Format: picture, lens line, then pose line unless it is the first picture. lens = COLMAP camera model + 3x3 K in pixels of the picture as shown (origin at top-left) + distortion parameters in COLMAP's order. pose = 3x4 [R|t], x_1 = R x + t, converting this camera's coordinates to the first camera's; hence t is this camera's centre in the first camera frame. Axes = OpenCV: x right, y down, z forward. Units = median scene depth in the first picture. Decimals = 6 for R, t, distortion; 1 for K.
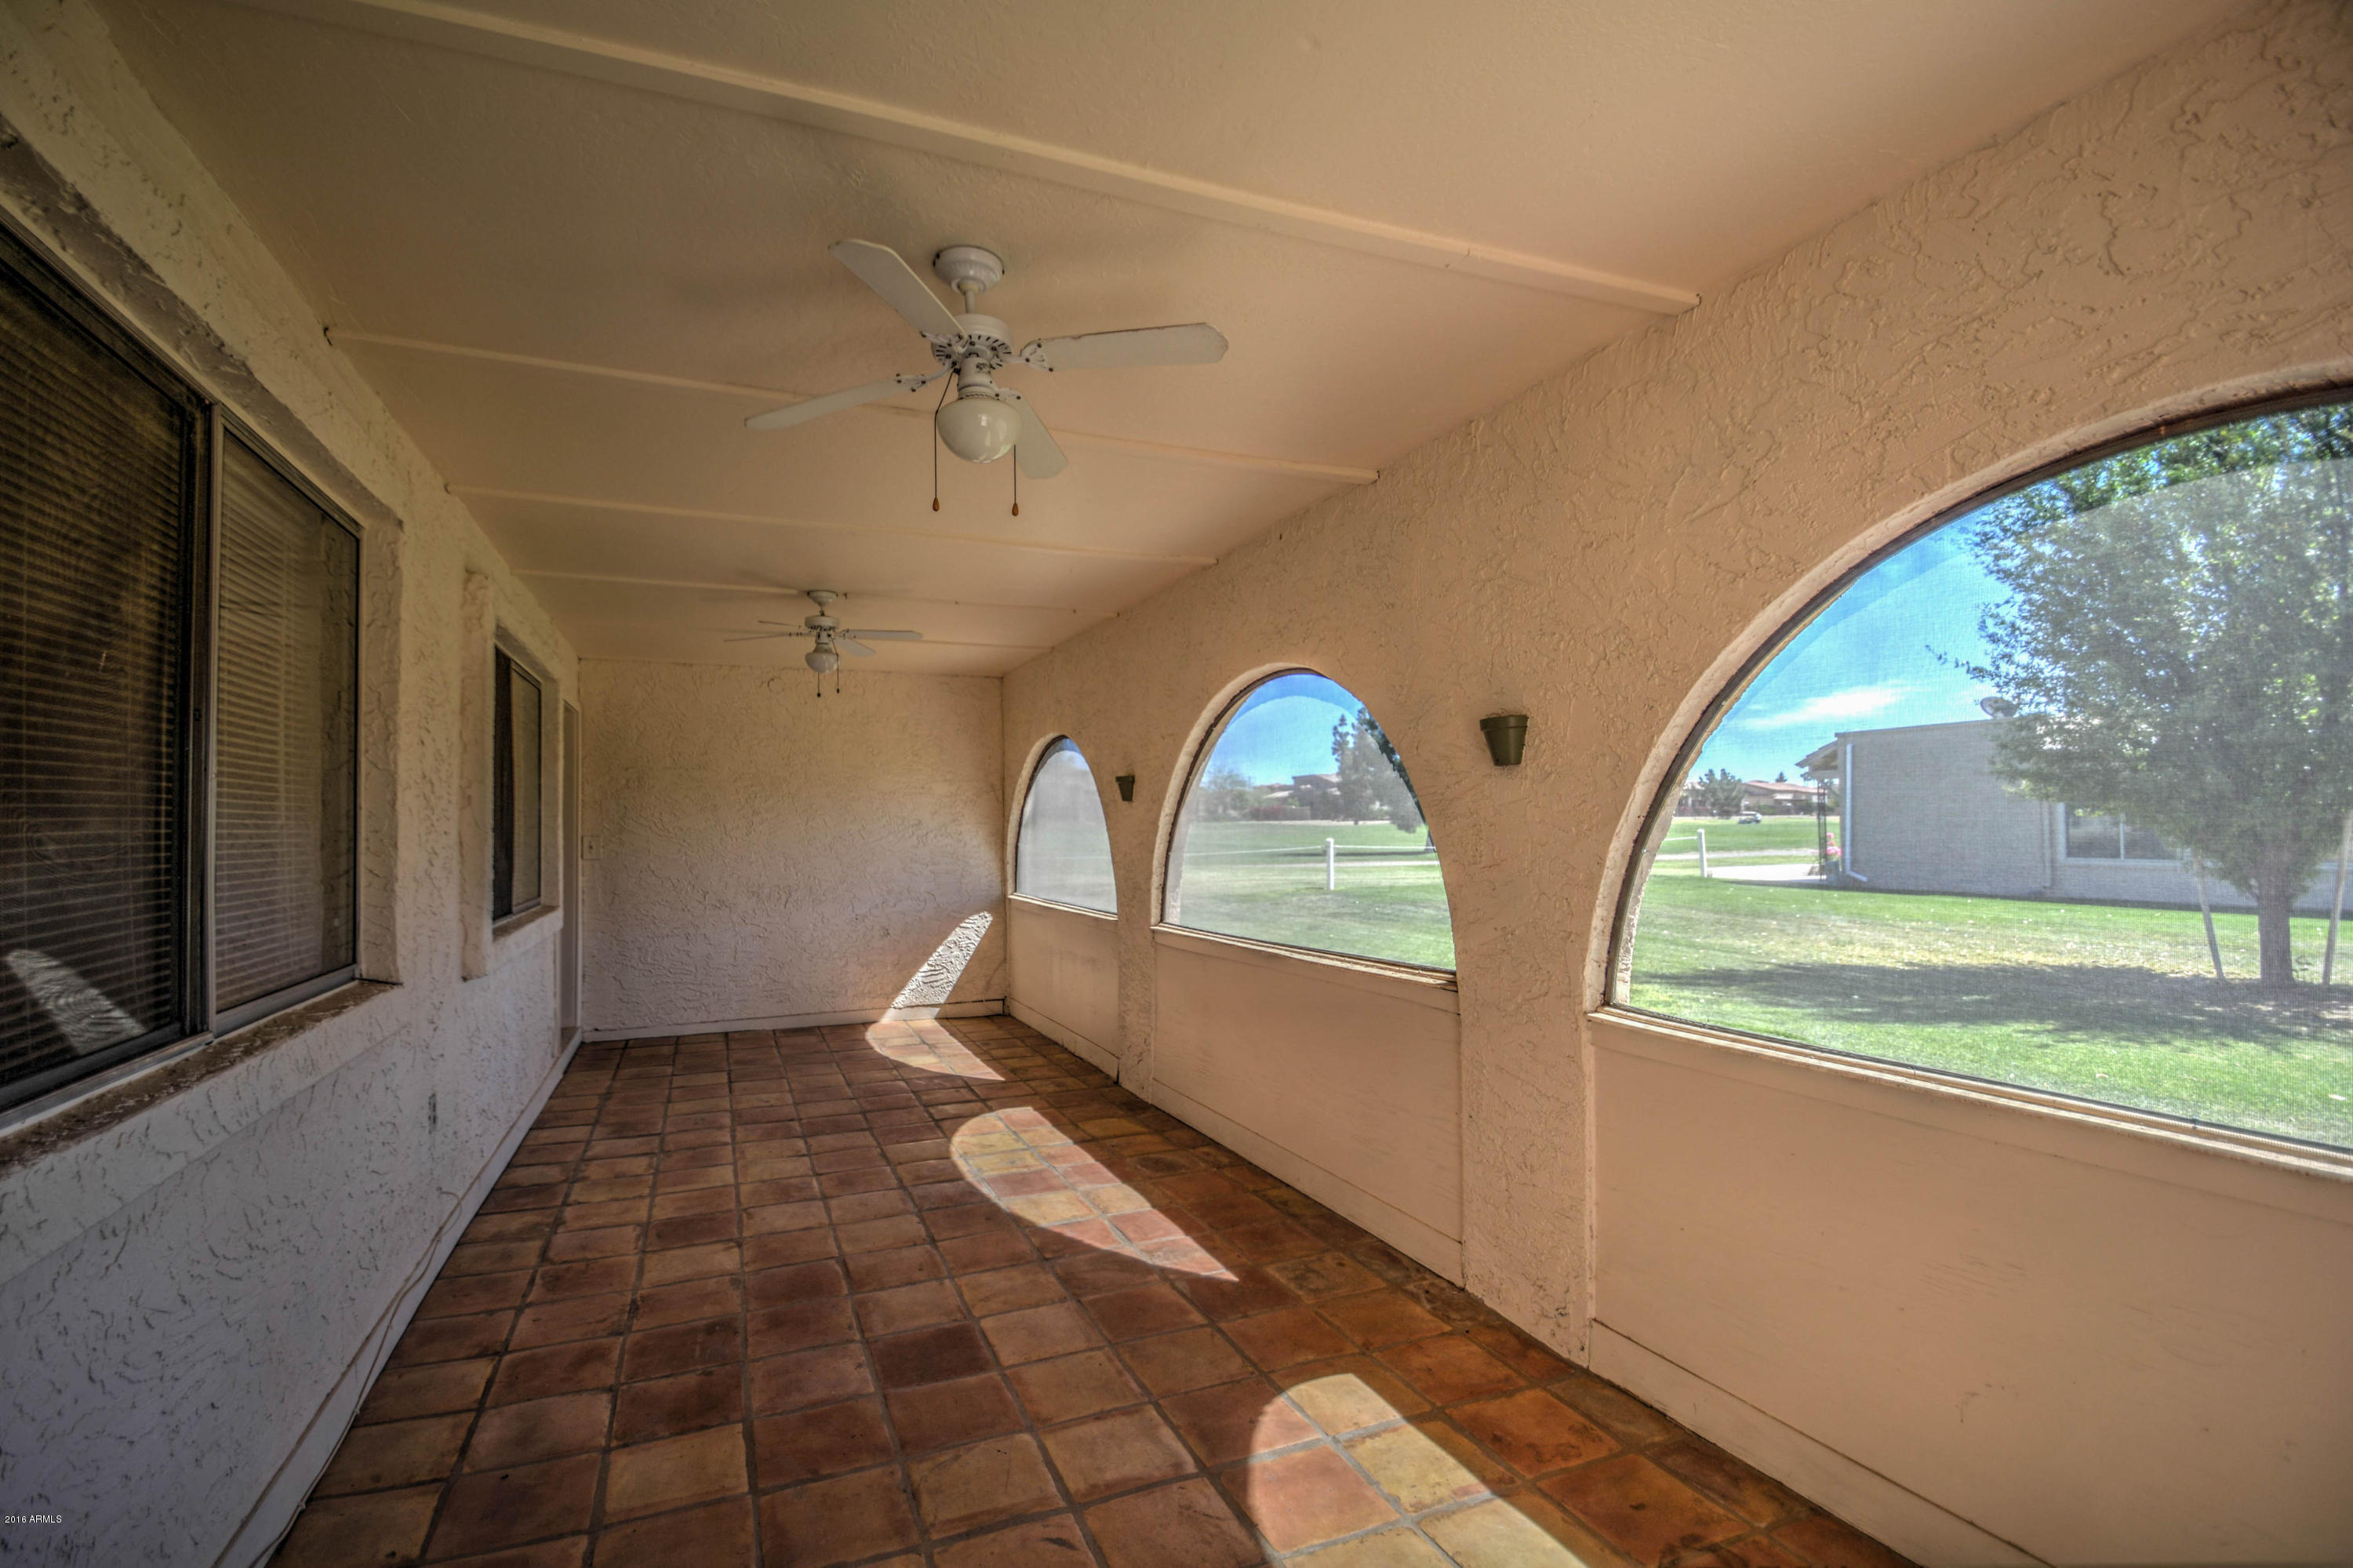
lens RADIAL K [[1062.9, 0, 1157.6], [0, 1062.9, 794.0], [0, 0, 1]] dist [0.007475, -0.012581]
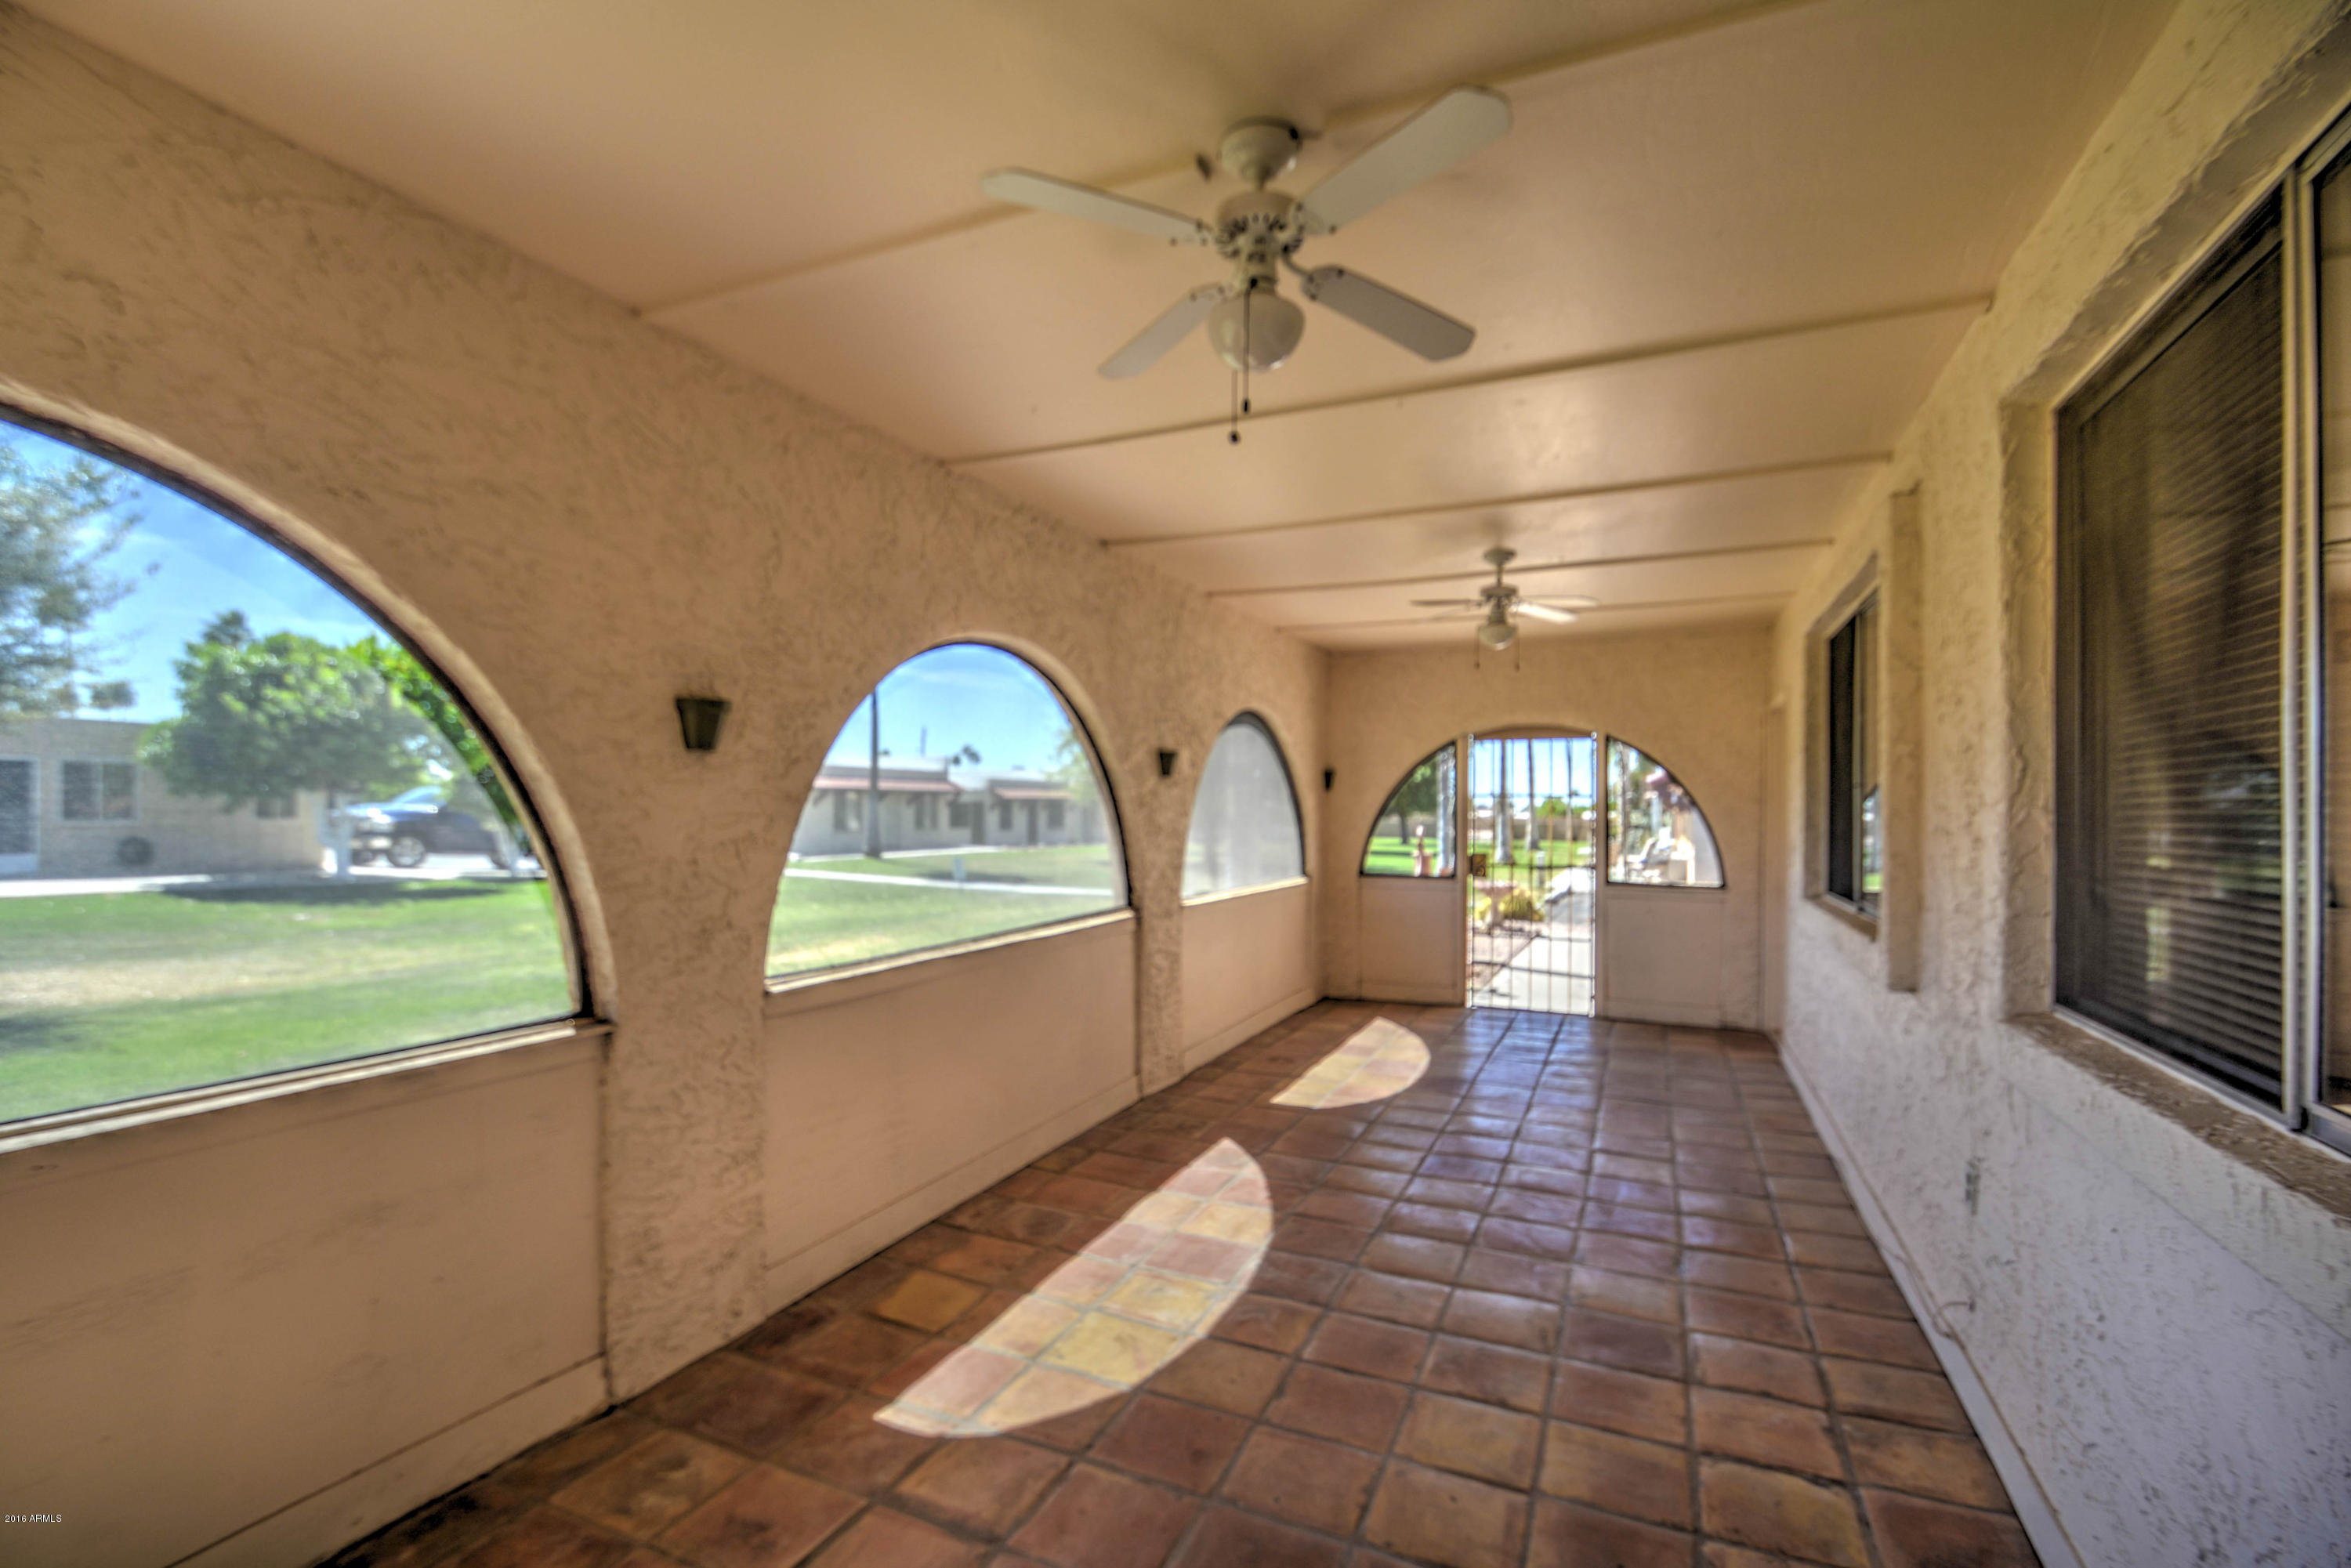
lens RADIAL K [[1061.9, 0, 1159.5], [0, 1061.9, 804.0], [0, 0, 1]] dist [0.007475, -0.012581]
pose [[-0.679500, 0.006979, 0.733643, -0.680805], [-0.029806, 0.998867, -0.037109, 0.060715], [-0.733070, -0.047082, -0.678522, 1.565081]]
